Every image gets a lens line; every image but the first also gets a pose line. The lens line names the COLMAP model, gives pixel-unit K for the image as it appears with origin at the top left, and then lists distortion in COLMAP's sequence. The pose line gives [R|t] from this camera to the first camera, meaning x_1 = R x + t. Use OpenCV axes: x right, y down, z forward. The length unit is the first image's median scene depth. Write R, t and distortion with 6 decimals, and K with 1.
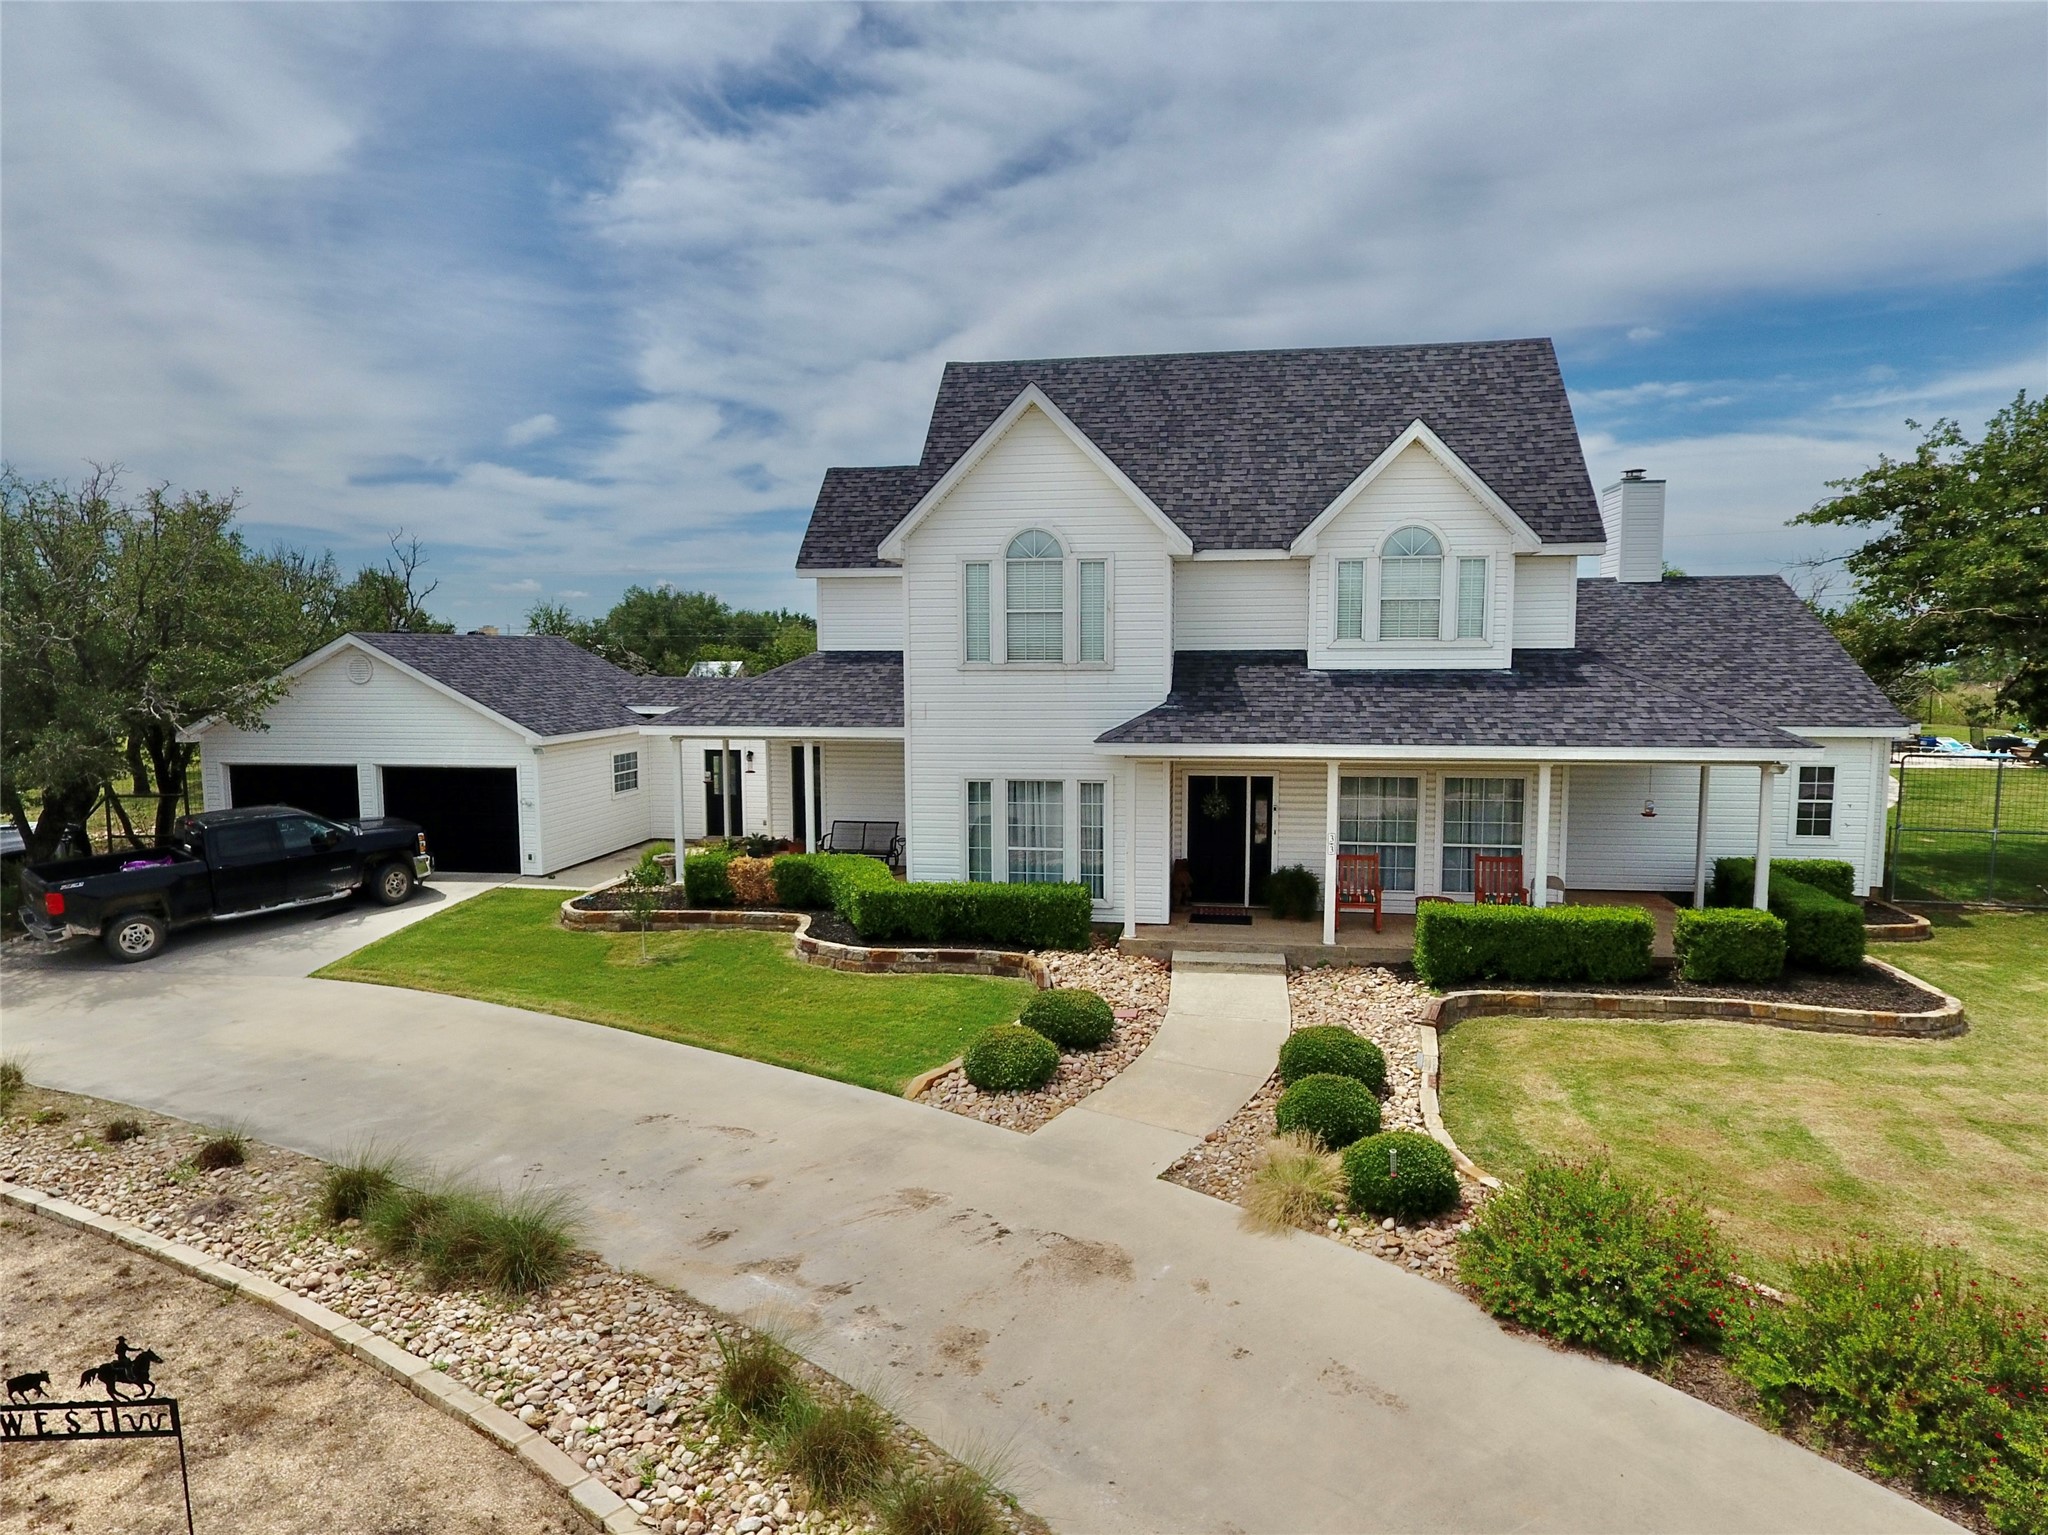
lens RADIAL K [[1279.5, 0, 1019.0], [0, 1279.5, 770.8], [0, 0, 1]] dist [-0.001516, -0.001980]
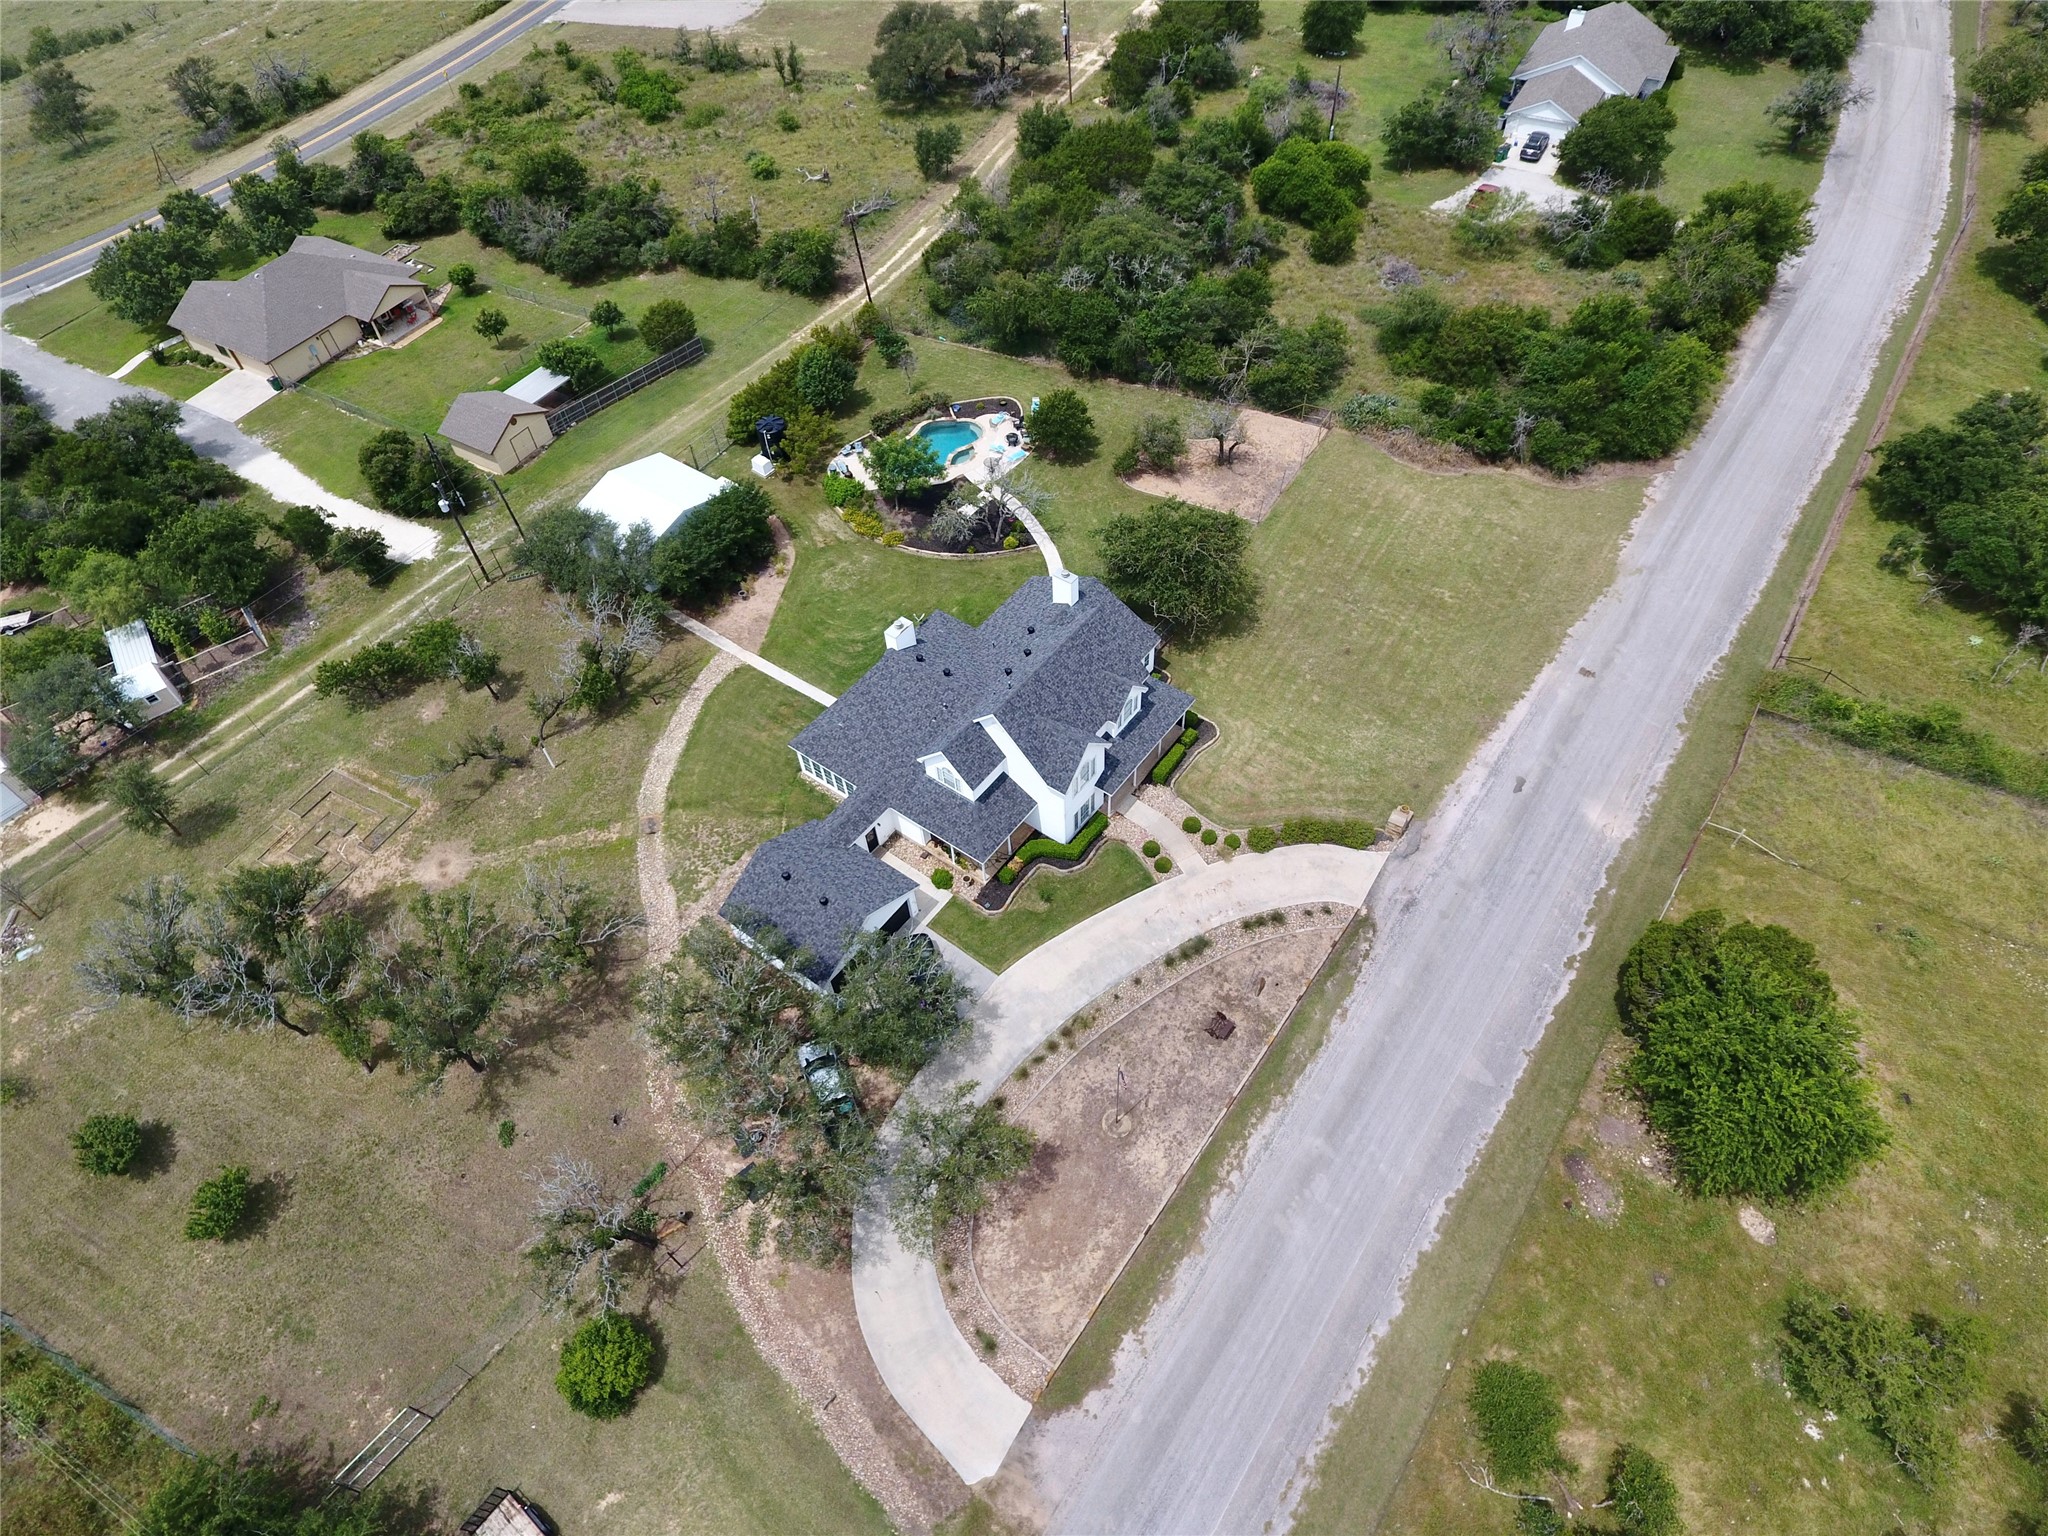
lens RADIAL K [[1199.8, 0, 1018.8], [0, 1199.8, 770.5], [0, 0, 1]] dist [-0.002166, -0.001356]
pose [[0.469404, -0.699146, 0.539310, -2.020846], [0.128933, 0.658507, 0.741448, -2.847968], [-0.873519, -0.278504, 0.399249, -0.279222]]
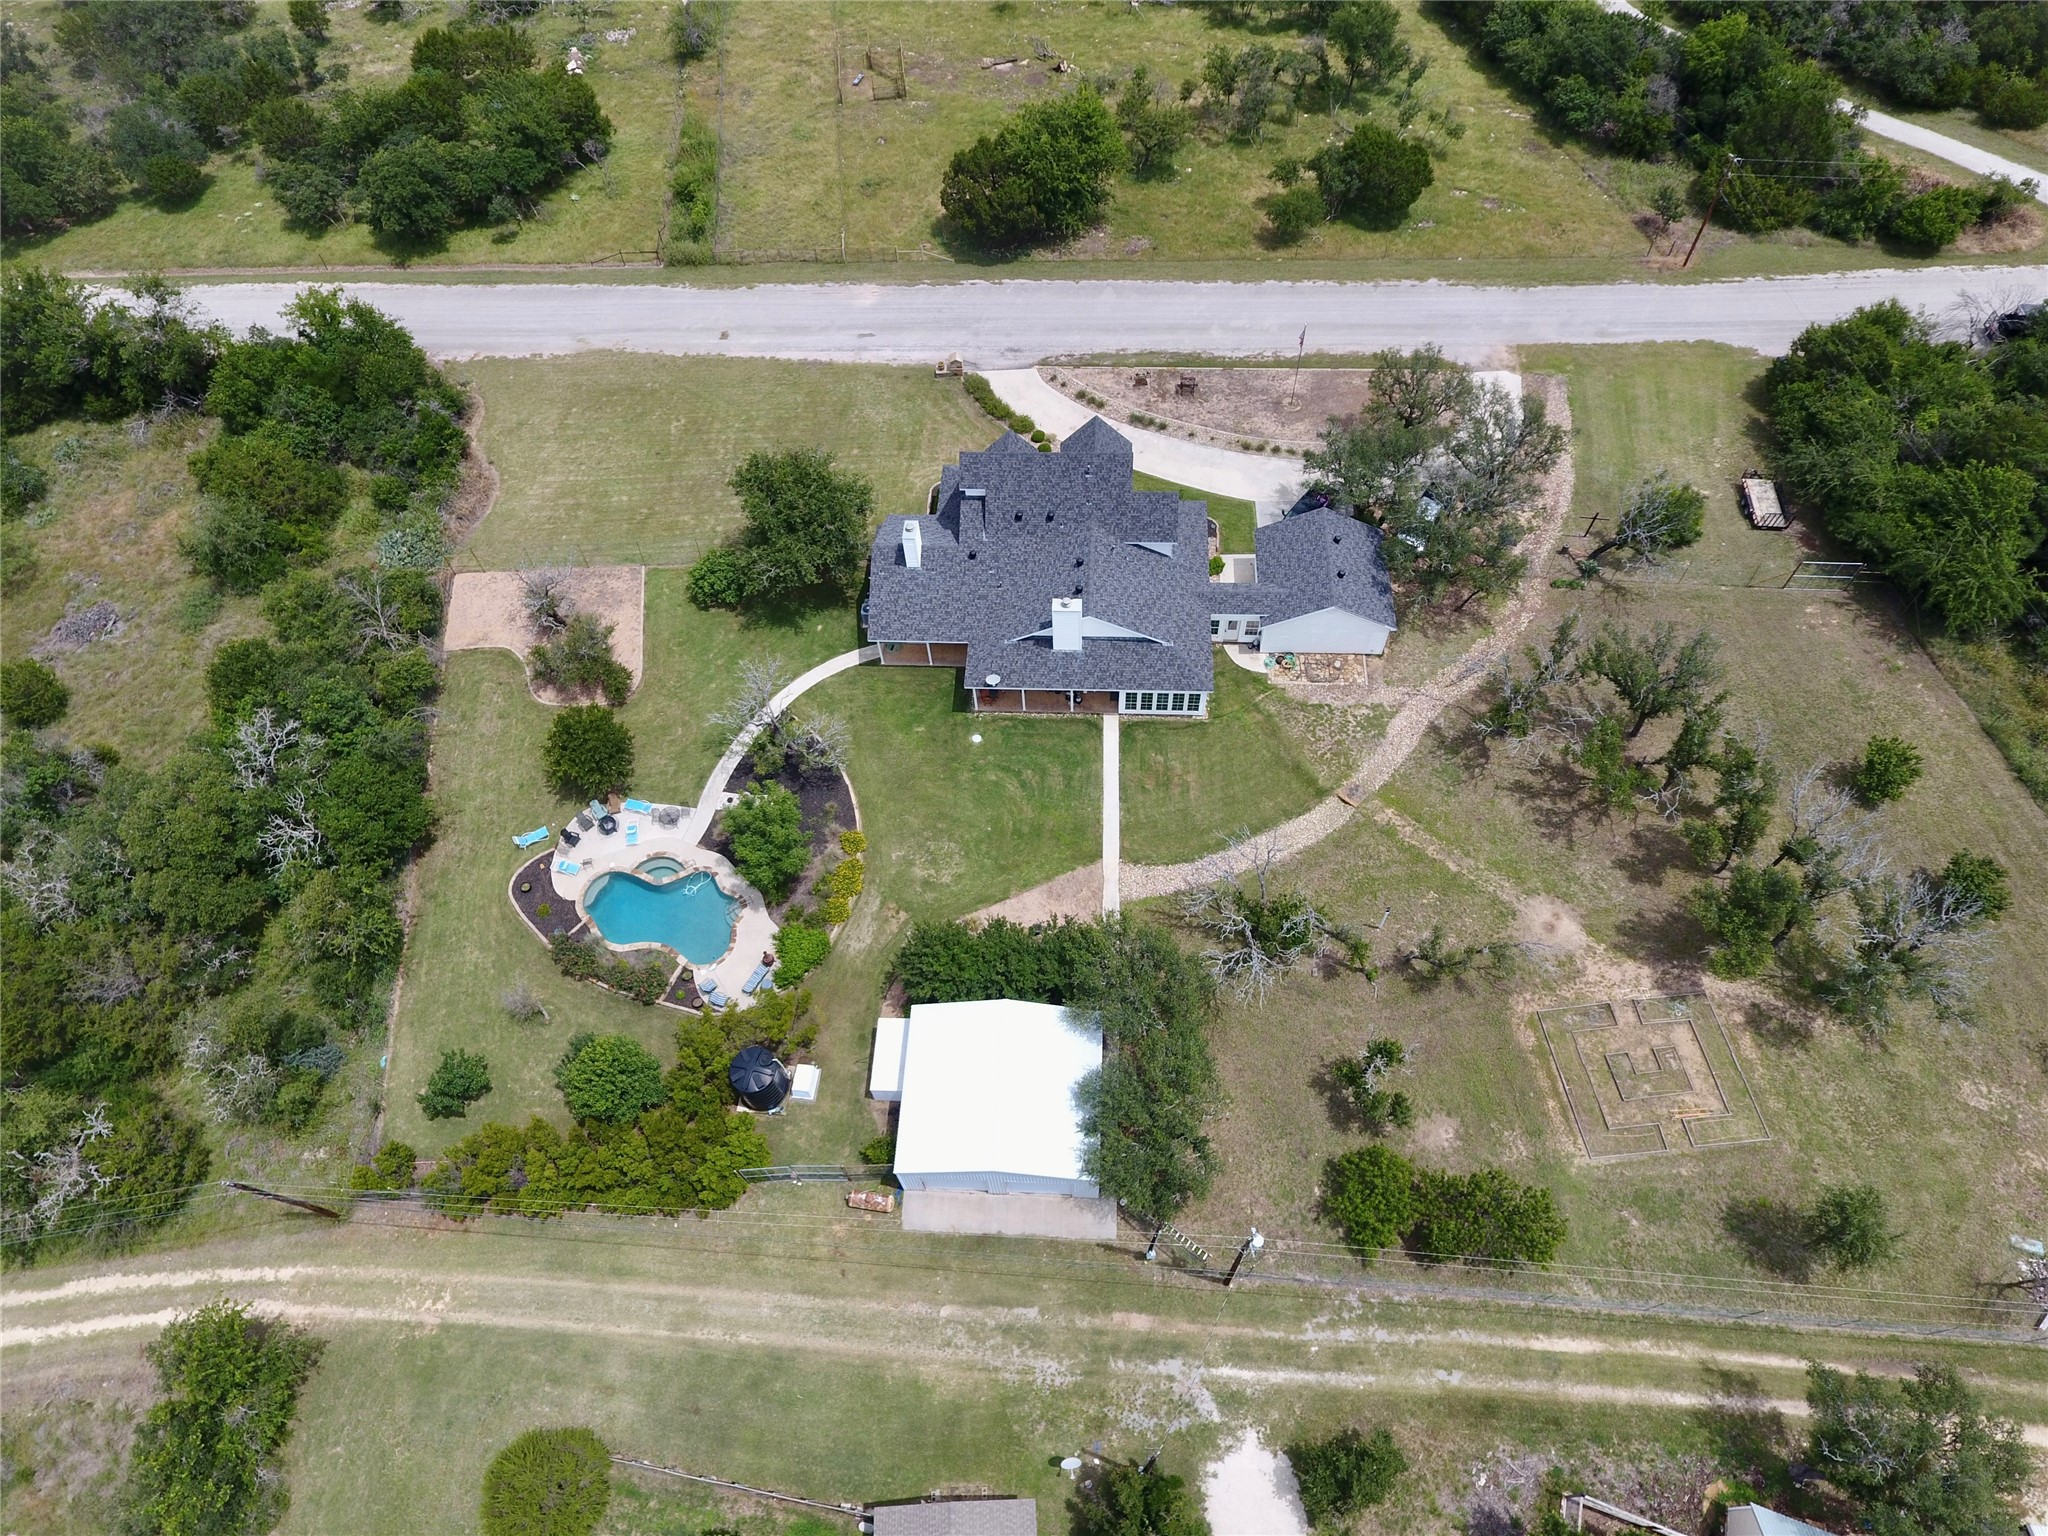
lens RADIAL K [[1199.8, 0, 1018.8], [0, 1199.8, 770.5], [0, 0, 1]] dist [-0.002166, -0.001356]
pose [[-0.993731, 0.111297, -0.010541, 0.435310], [0.042006, 0.459096, 0.887393, -3.272587], [0.103603, 0.881388, -0.460893, 3.783281]]
